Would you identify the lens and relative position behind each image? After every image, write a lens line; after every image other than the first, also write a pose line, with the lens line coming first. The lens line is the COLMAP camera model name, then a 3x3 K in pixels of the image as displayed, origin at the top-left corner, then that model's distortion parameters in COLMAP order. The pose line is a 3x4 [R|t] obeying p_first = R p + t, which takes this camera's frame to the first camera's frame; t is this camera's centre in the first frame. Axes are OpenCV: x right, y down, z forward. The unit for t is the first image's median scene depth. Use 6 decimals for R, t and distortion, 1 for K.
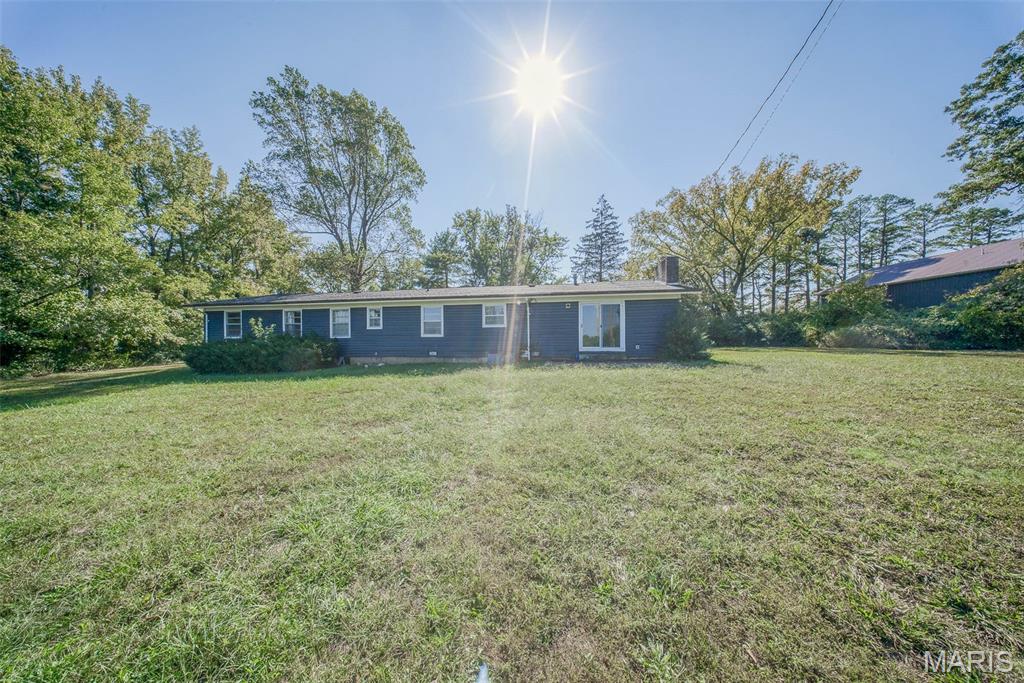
lens RADIAL K [[290.4, 0, 512.0], [0, 290.4, 341.5], [0, 0, 1]] dist [0.000021, -0.000030]
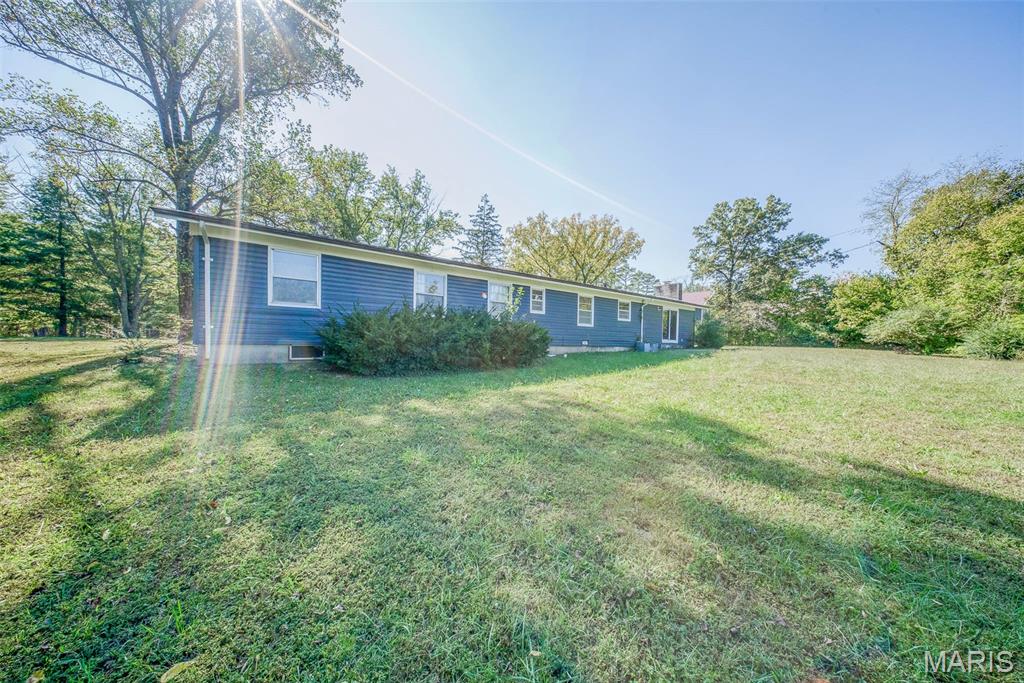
lens RADIAL K [[309.0, 0, 510.3], [0, 309.0, 346.4], [0, 0, 1]] dist [-0.001281, -0.000073]
pose [[0.713705, 0.006980, 0.700412, -0.568737], [-0.026353, 0.999510, 0.016892, 0.019788], [-0.699951, -0.030514, 0.713539, 0.199340]]
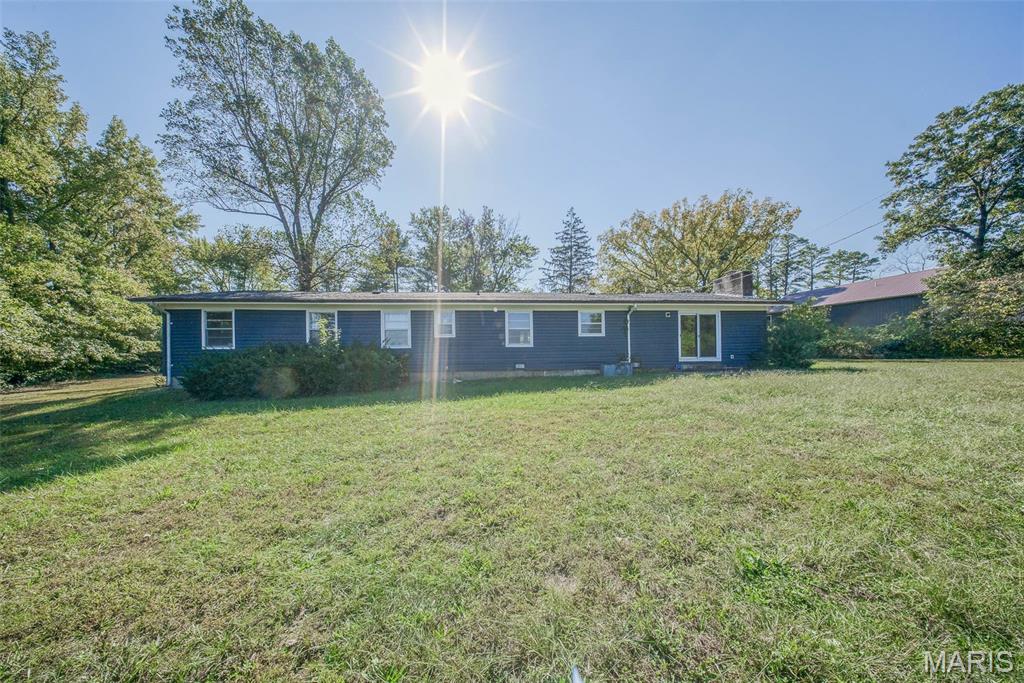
lens RADIAL K [[309.1, 0, 509.3], [0, 309.1, 358.1], [0, 0, 1]] dist [0.000745, -0.000006]
pose [[0.969524, -0.006191, 0.244919, -0.249180], [0.006599, 0.999978, -0.000846, 0.008268], [-0.244909, 0.002437, 0.969543, 0.058925]]
